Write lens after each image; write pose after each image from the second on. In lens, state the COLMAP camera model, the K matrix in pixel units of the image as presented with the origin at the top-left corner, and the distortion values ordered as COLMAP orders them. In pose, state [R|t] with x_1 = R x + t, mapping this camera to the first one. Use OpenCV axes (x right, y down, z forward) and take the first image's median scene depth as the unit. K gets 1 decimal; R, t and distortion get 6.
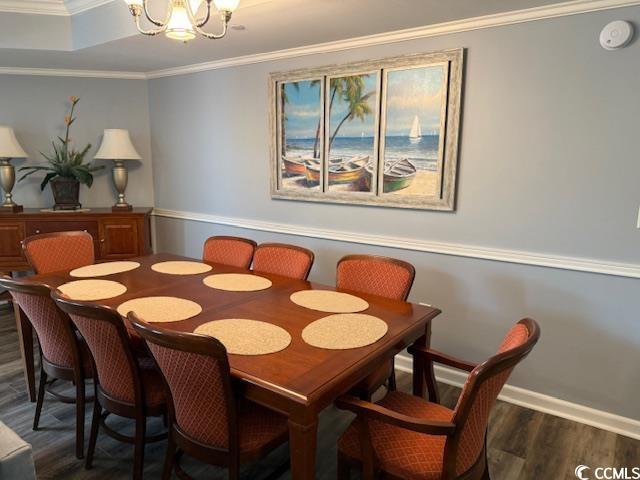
lens RADIAL K [[452.5, 0, 314.9], [0, 452.5, 240.8], [0, 0, 1]] dist [0.013867, -0.000233]
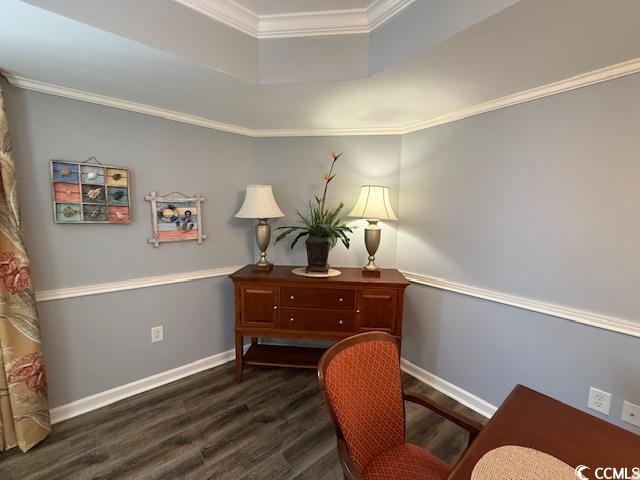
lens RADIAL K [[256.3, 0, 318.3], [0, 256.3, 238.9], [0, 0, 1]] dist [0.000331, -0.000064]
pose [[0.962600, 0.026064, -0.269670, -0.426147], [-0.045649, 0.996734, -0.066611, -0.105385], [0.267053, 0.076430, 0.960646, 0.517391]]
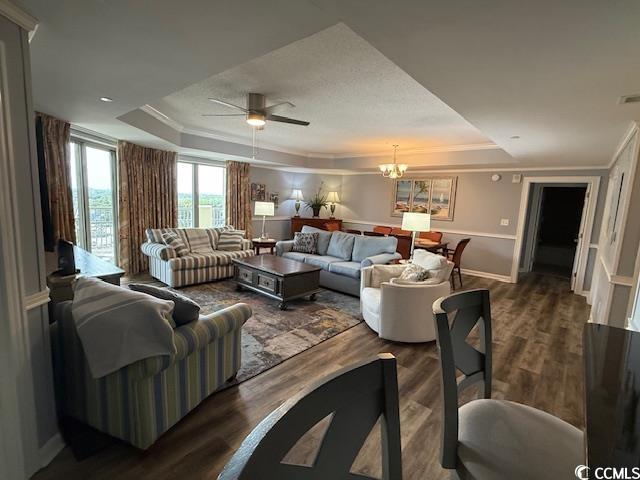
lens RADIAL K [[304.6, 0, 318.9], [0, 304.6, 238.4], [0, 0, 1]] dist [0.000719, -0.000273]
pose [[0.993659, 0.046852, -0.102204, -0.332595], [-0.050764, 0.998061, -0.036018, 0.145434], [0.100318, 0.040978, 0.994111, -1.015203]]
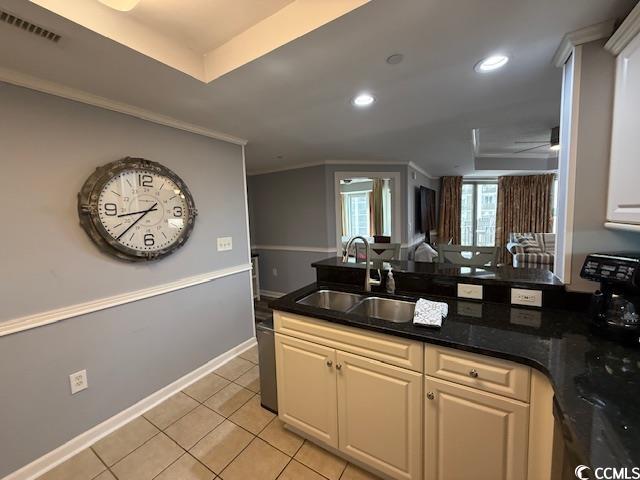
lens RADIAL K [[256.3, 0, 318.3], [0, 256.3, 238.9], [0, 0, 1]] dist [0.000331, -0.000064]
pose [[0.047443, 0.077220, -0.995885, 0.305450], [-0.127494, 0.989321, 0.070638, 0.172235], [0.990704, 0.123618, 0.056782, -1.073236]]
